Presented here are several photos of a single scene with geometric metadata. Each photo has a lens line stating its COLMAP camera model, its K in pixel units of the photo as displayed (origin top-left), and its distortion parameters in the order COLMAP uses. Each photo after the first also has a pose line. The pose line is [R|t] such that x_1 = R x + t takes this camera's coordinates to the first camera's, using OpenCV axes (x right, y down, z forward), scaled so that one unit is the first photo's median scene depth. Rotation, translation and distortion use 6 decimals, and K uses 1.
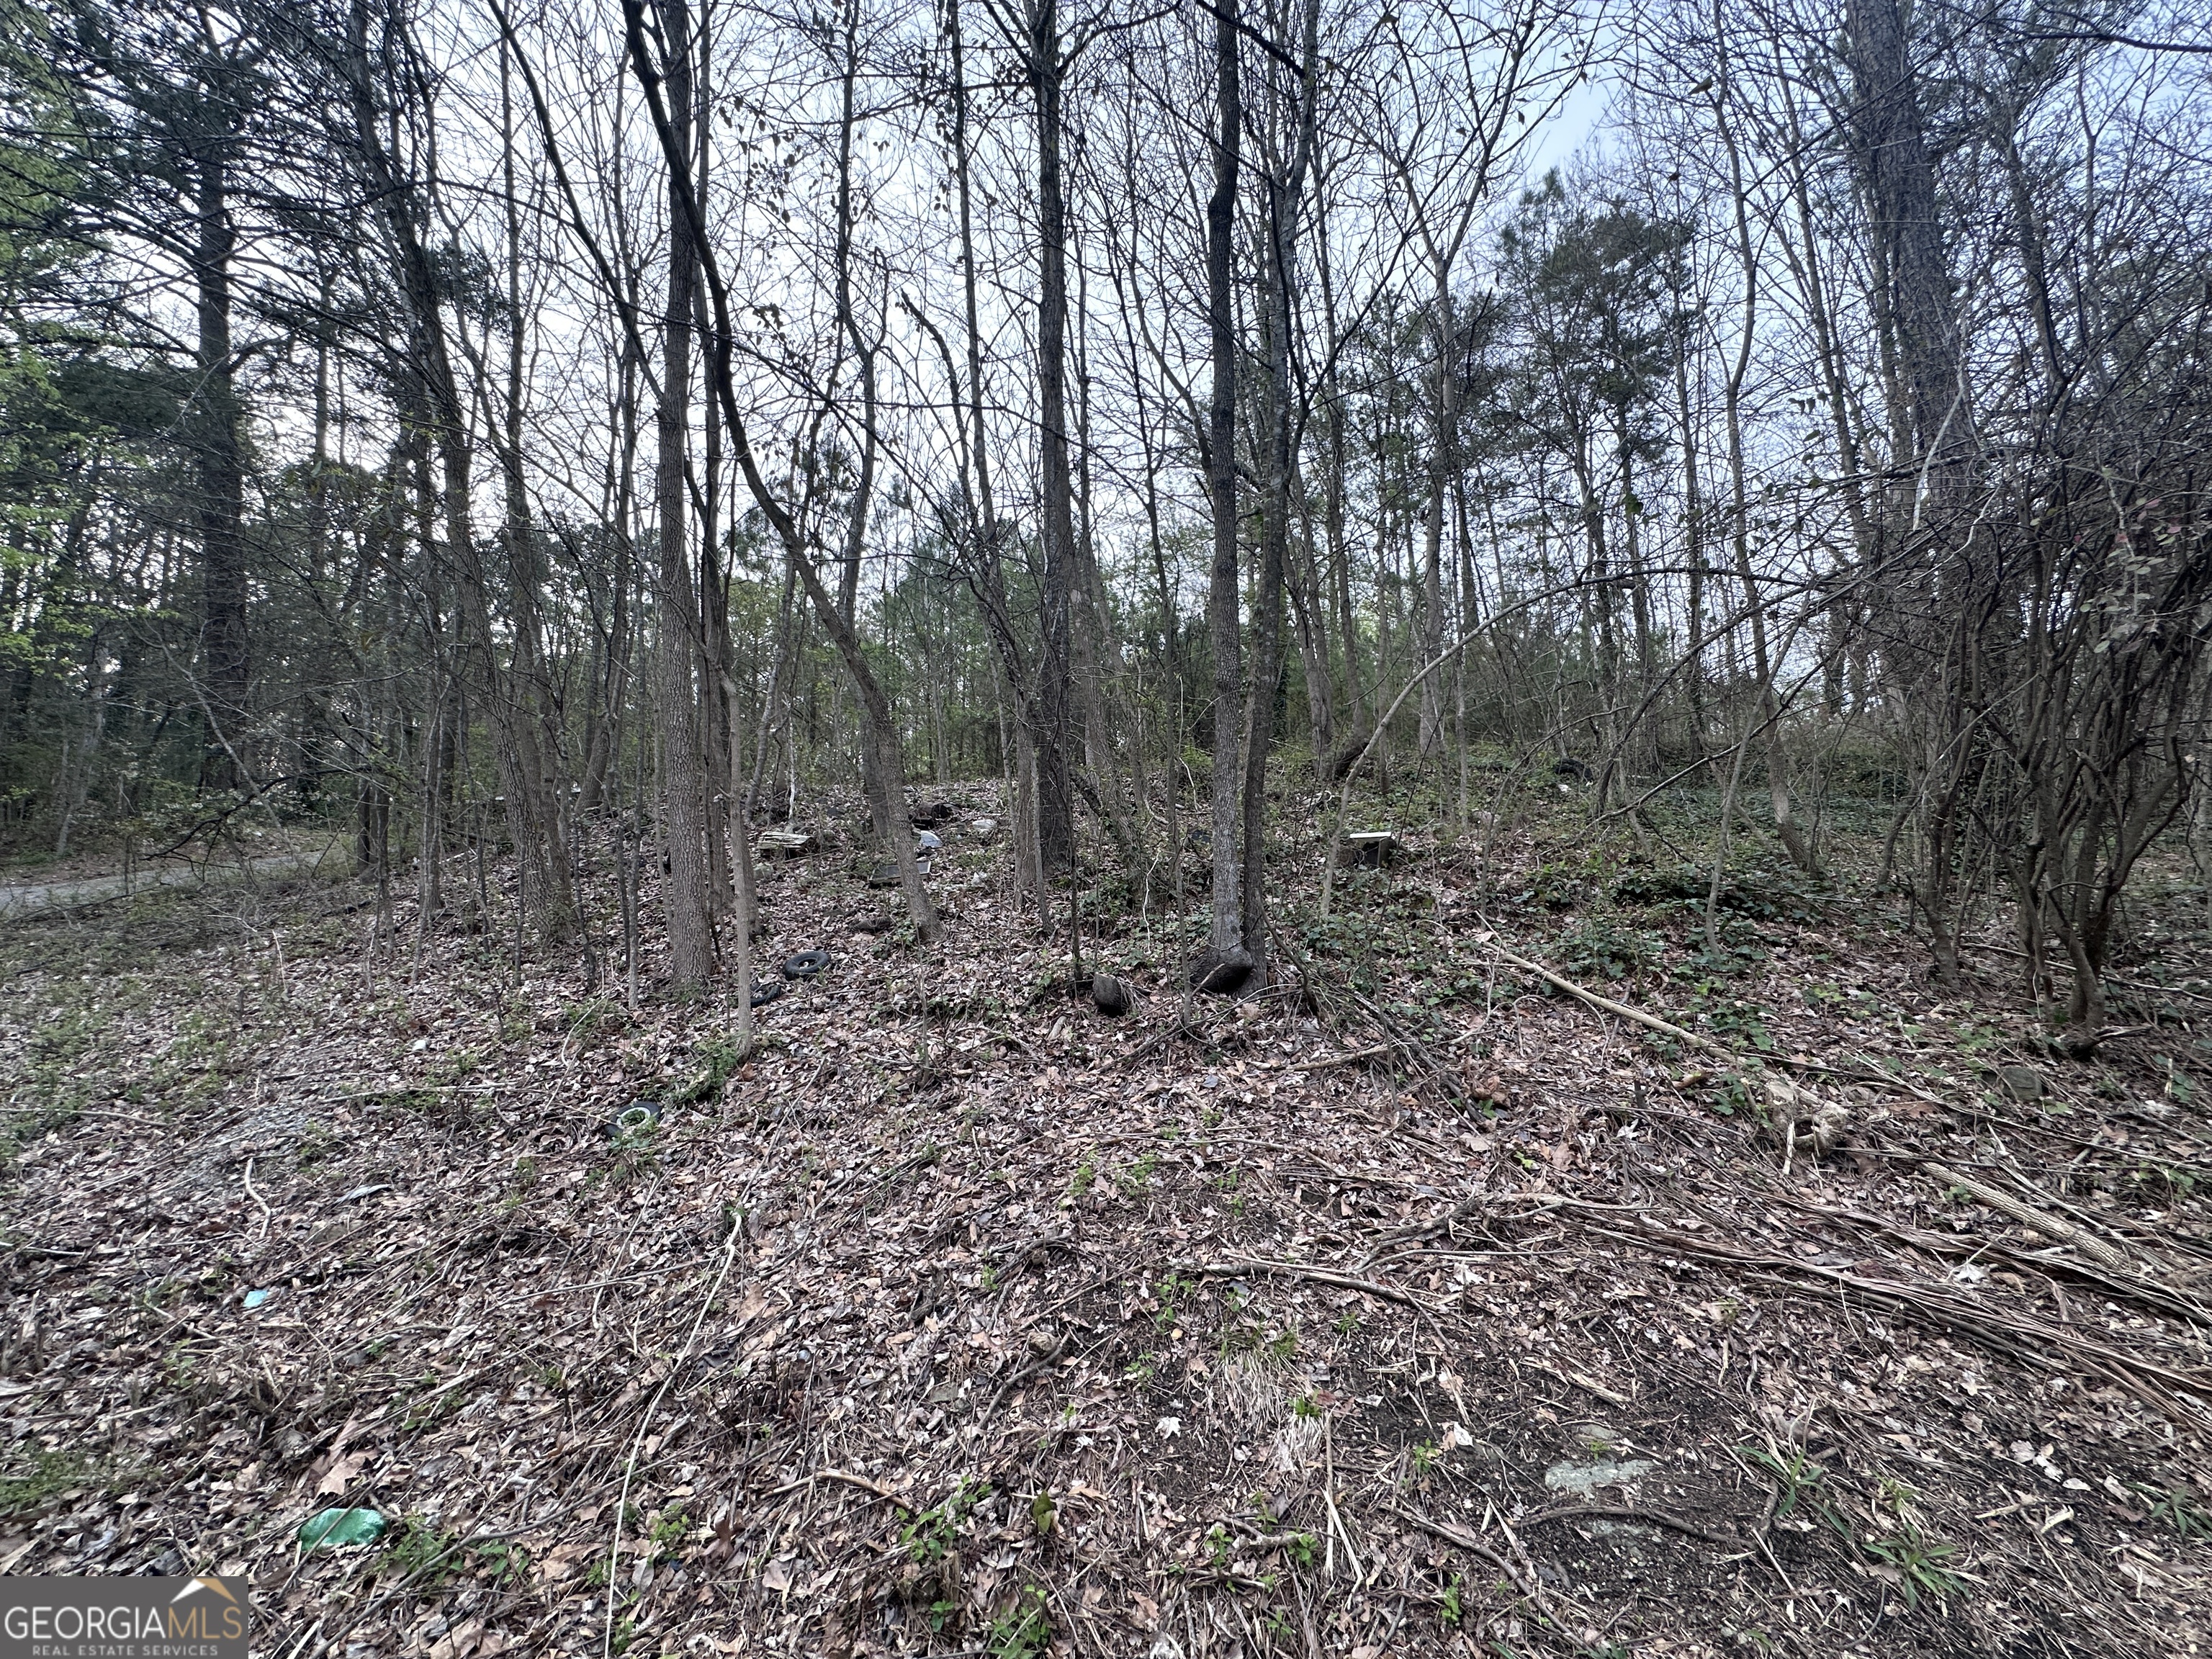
lens RADIAL K [[886.0, 0, 1113.9], [0, 886.0, 824.0], [0, 0, 1]] dist [-0.003668, 0.001197]
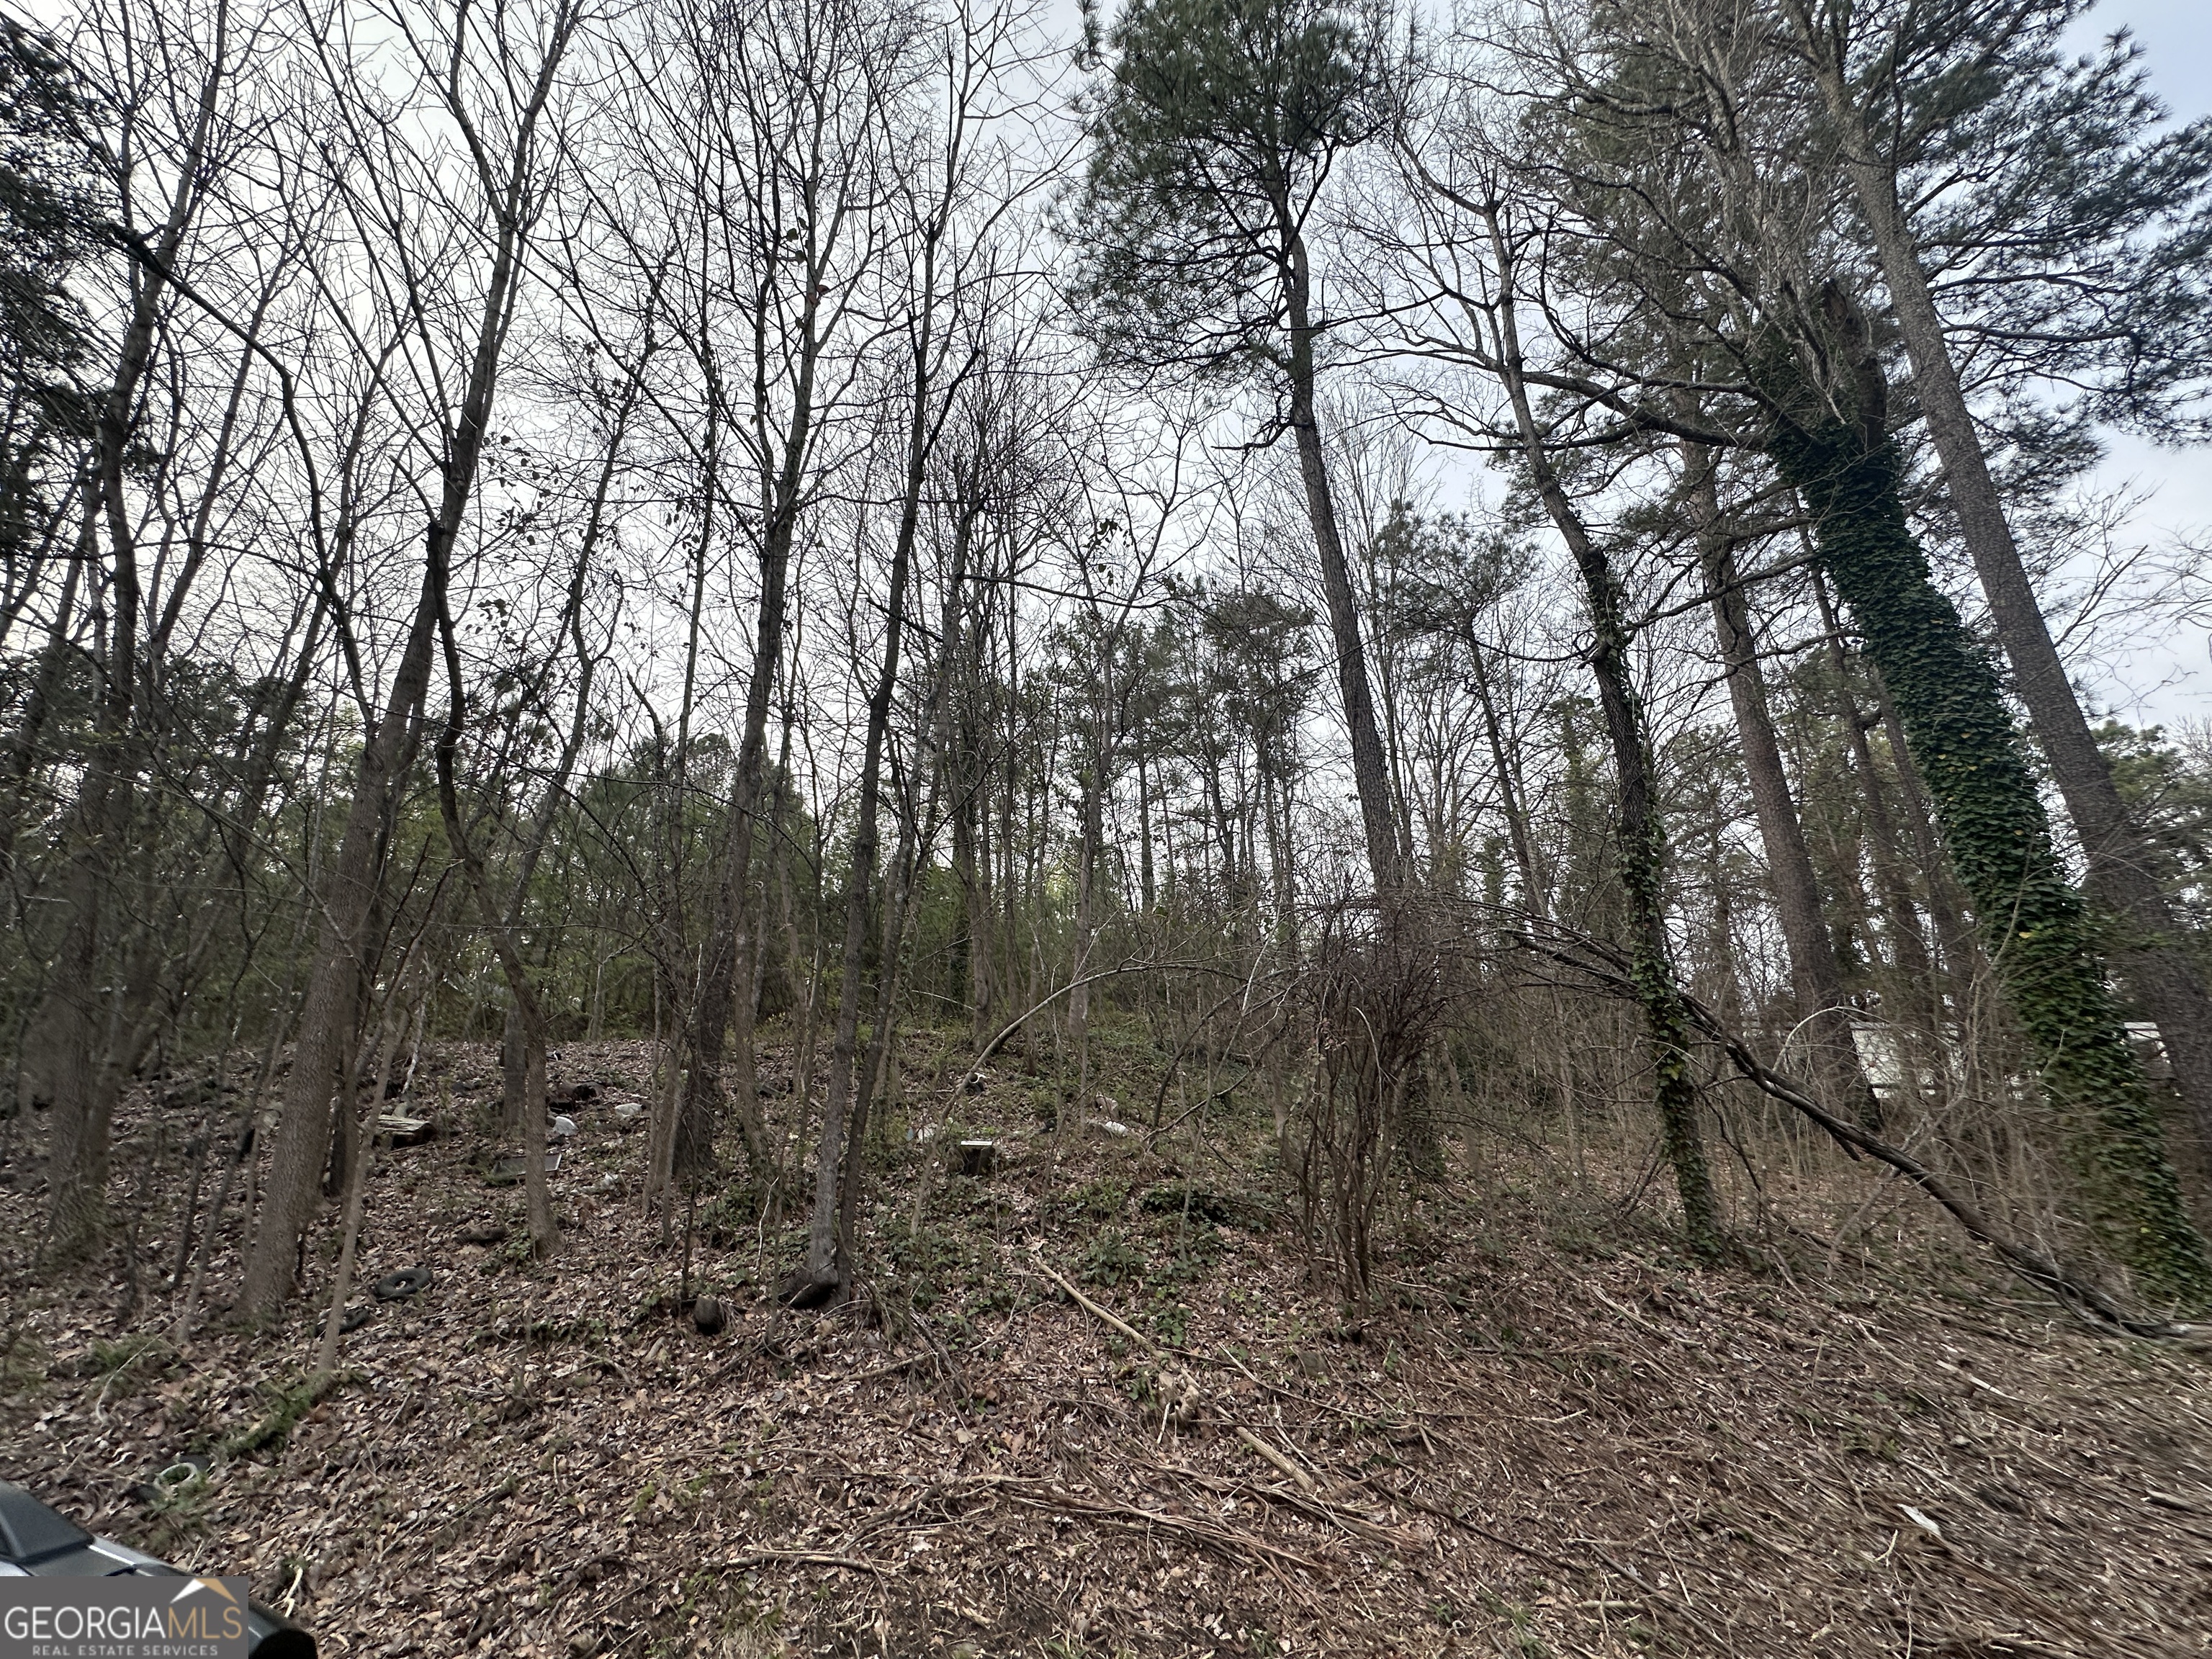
lens RADIAL K [[886.0, 0, 1111.6], [0, 886.0, 824.3], [0, 0, 1]] dist [-0.003668, 0.001197]
pose [[0.944495, 0.122608, 0.304789, 0.081799], [-0.042105, 0.965274, -0.257825, -0.205273], [-0.325816, 0.230681, 0.916859, -0.535110]]
